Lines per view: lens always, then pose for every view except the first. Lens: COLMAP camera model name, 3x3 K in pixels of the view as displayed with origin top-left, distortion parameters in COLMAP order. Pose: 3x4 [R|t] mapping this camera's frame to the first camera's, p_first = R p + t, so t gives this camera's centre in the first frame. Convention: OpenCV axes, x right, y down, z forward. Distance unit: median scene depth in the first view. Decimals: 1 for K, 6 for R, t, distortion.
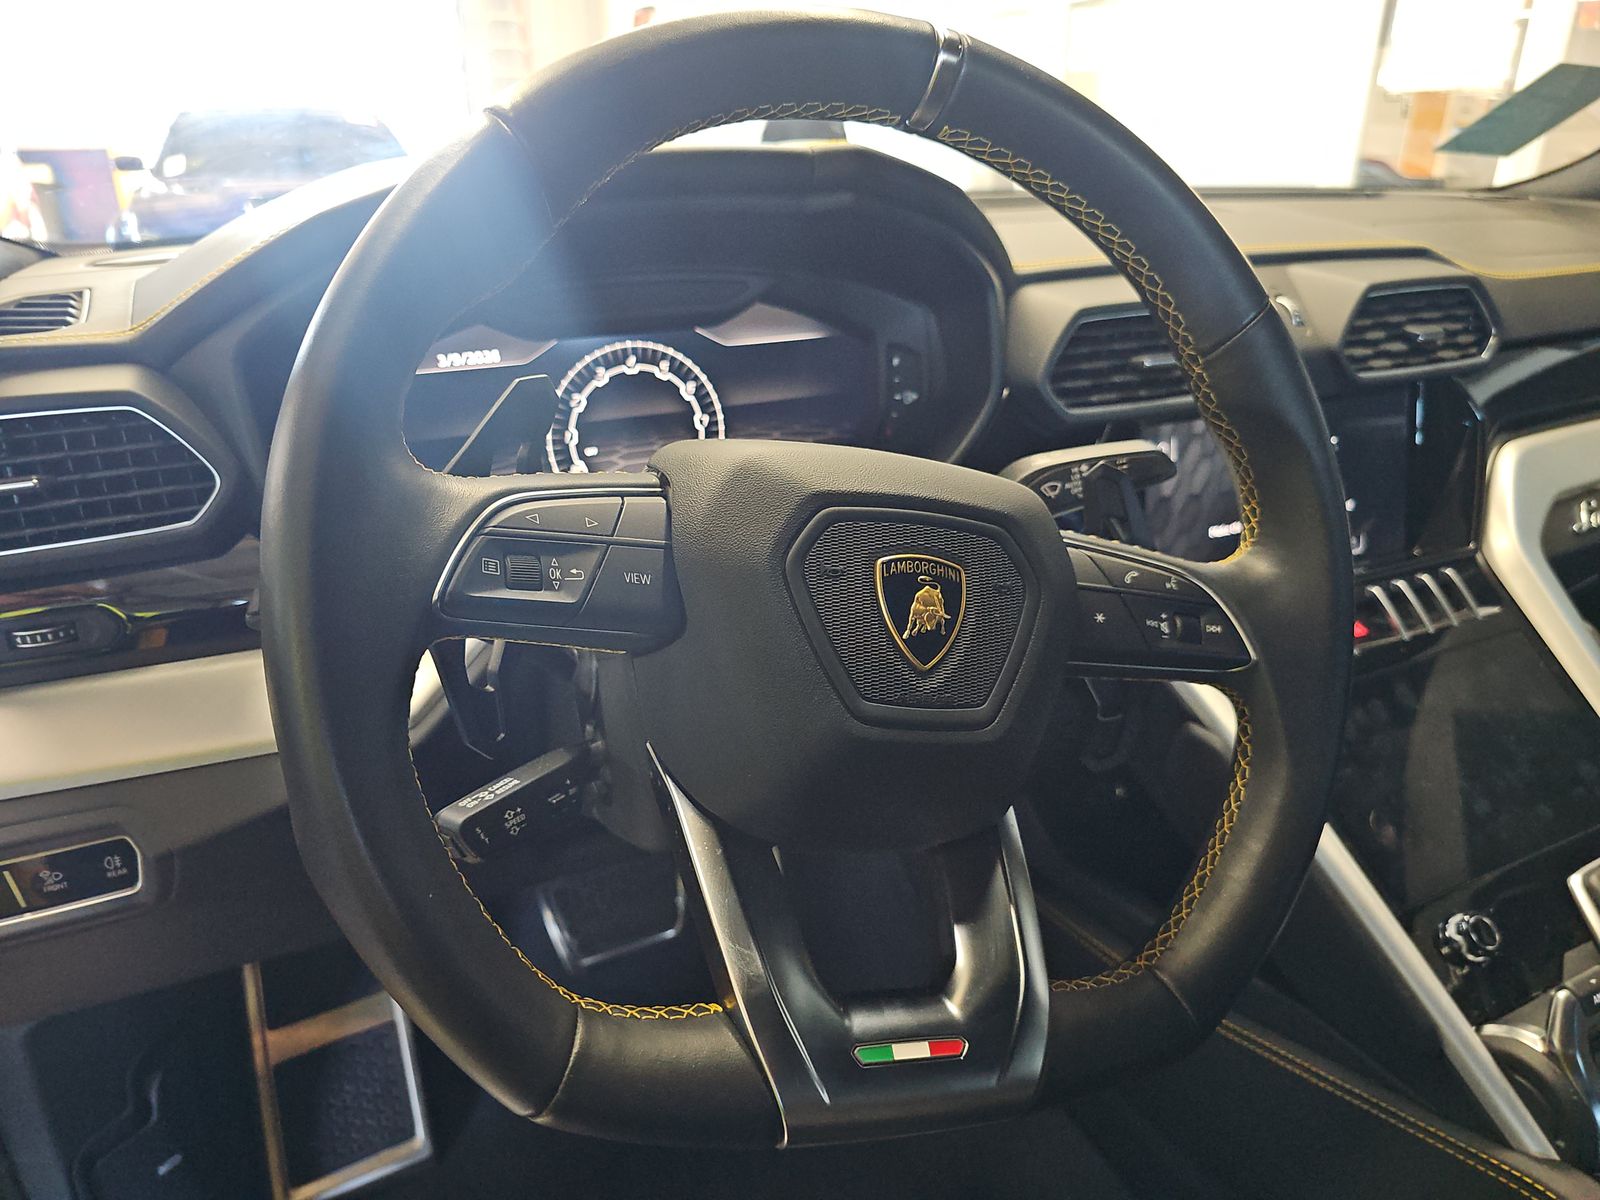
lens RADIAL K [[1077.5, 0, 810.6], [0, 1077.5, 601.2], [0, 0, 1]] dist [0.028803, -0.038824]
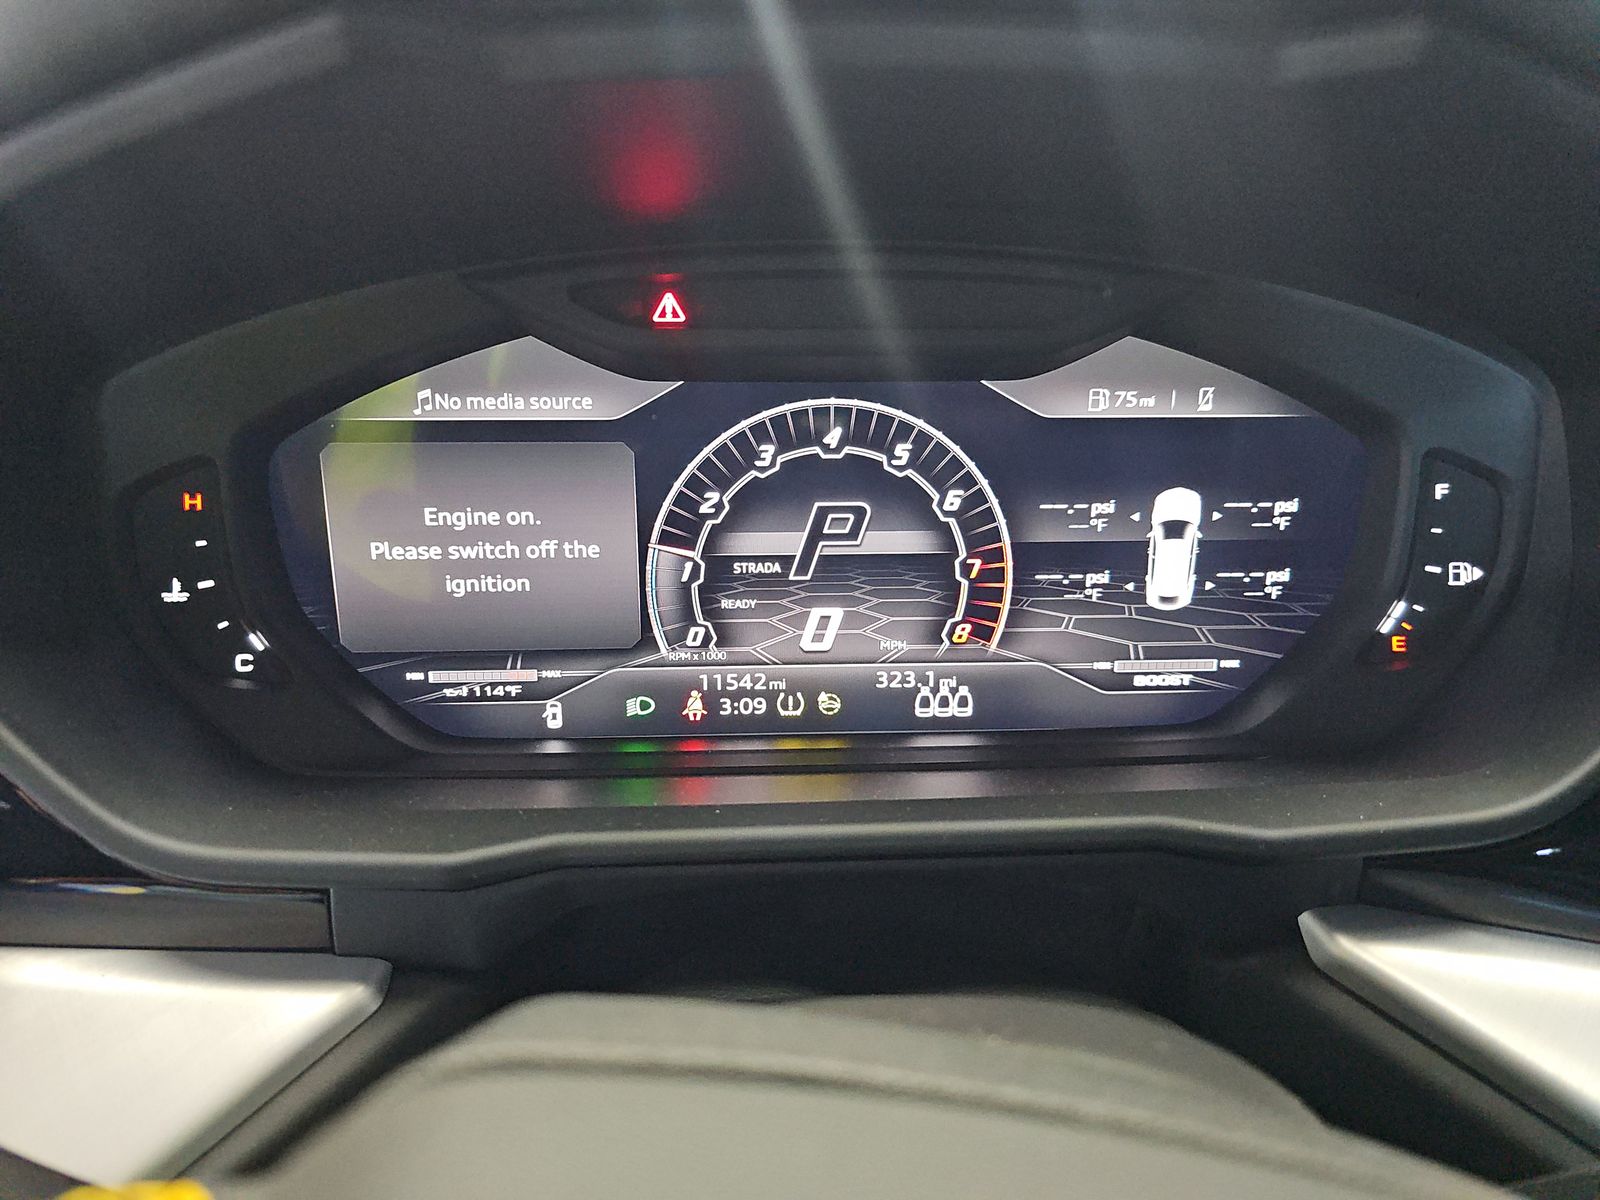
lens RADIAL K [[1076.1, 0, 791.7], [0, 1076.1, 591.8], [0, 0, 1]] dist [0.031859, -0.037355]
pose [[0.919898, 0.165126, -0.355697, 0.000329], [-0.168194, 0.985497, 0.022517, -0.160269], [0.354257, 0.039113, 0.934330, 0.541385]]
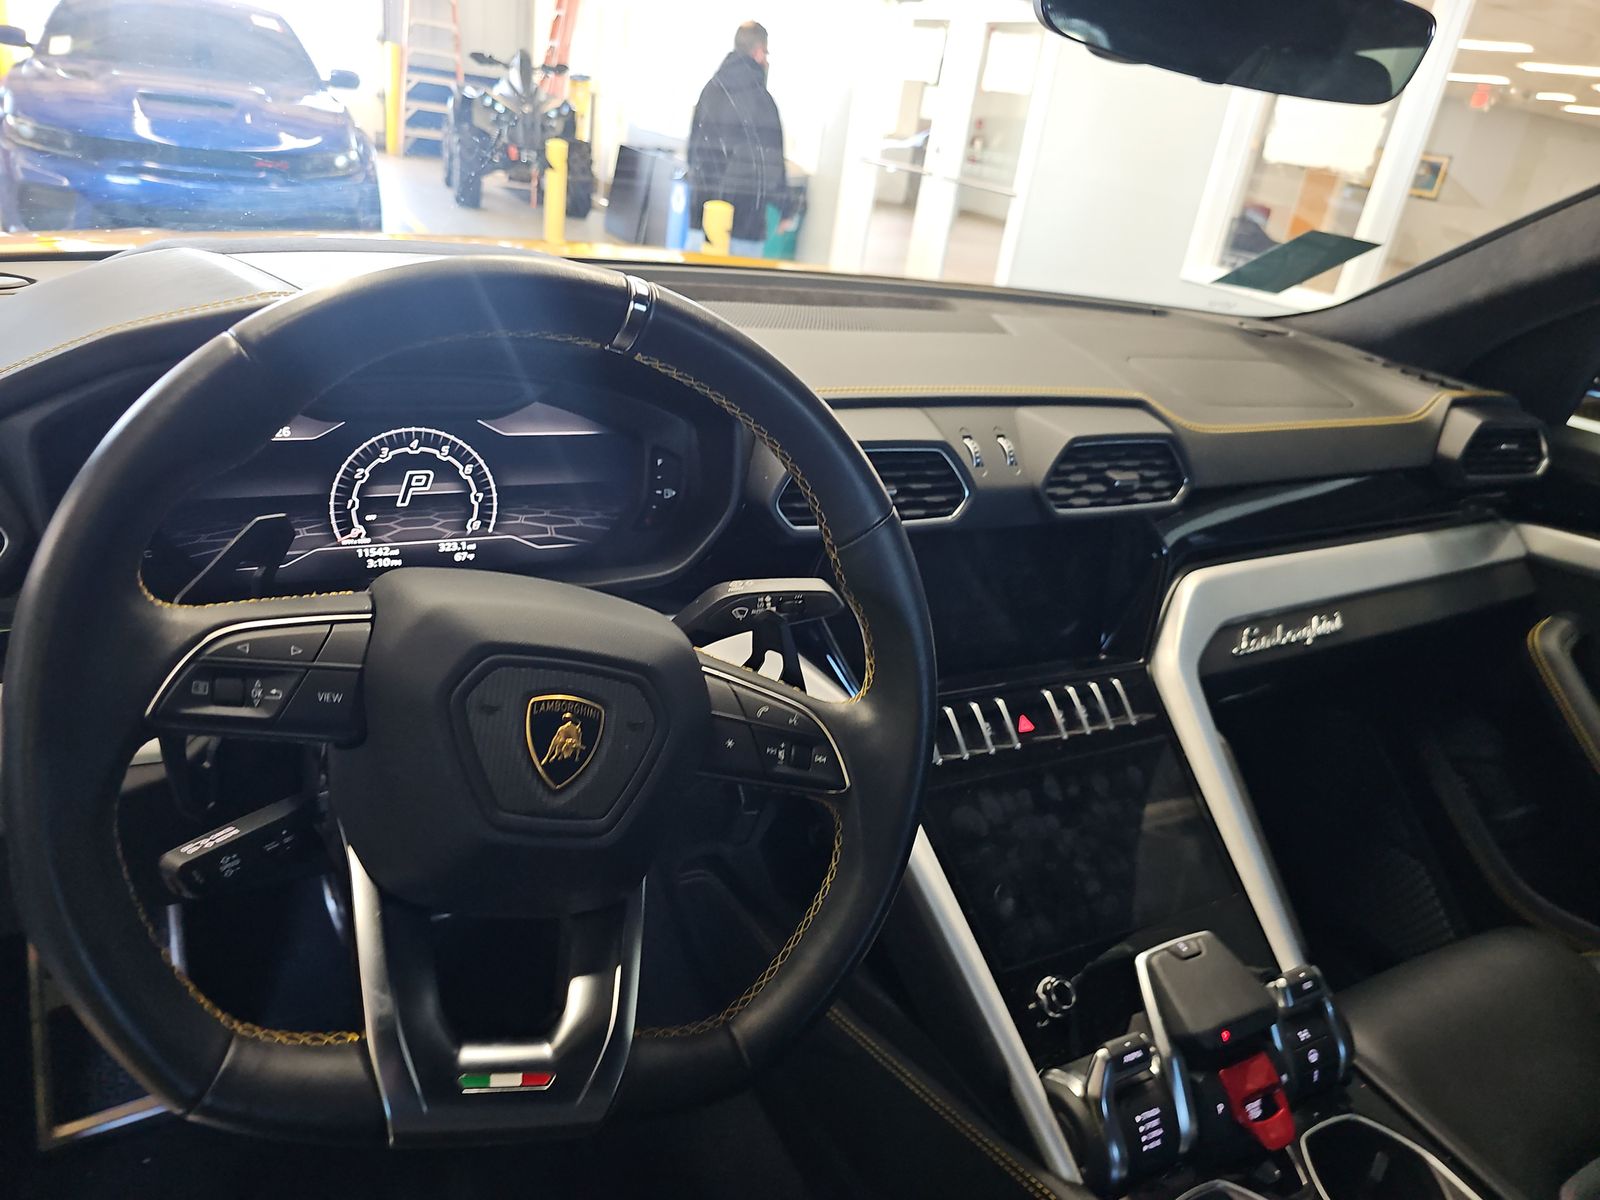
lens RADIAL K [[1076.1, 0, 791.7], [0, 1076.1, 591.8], [0, 0, 1]] dist [0.031859, -0.037355]
pose [[0.989793, 0.109632, 0.091048, 0.141888], [-0.112217, 0.993400, 0.023754, -0.137670], [-0.087843, -0.033728, 0.995563, -0.178875]]
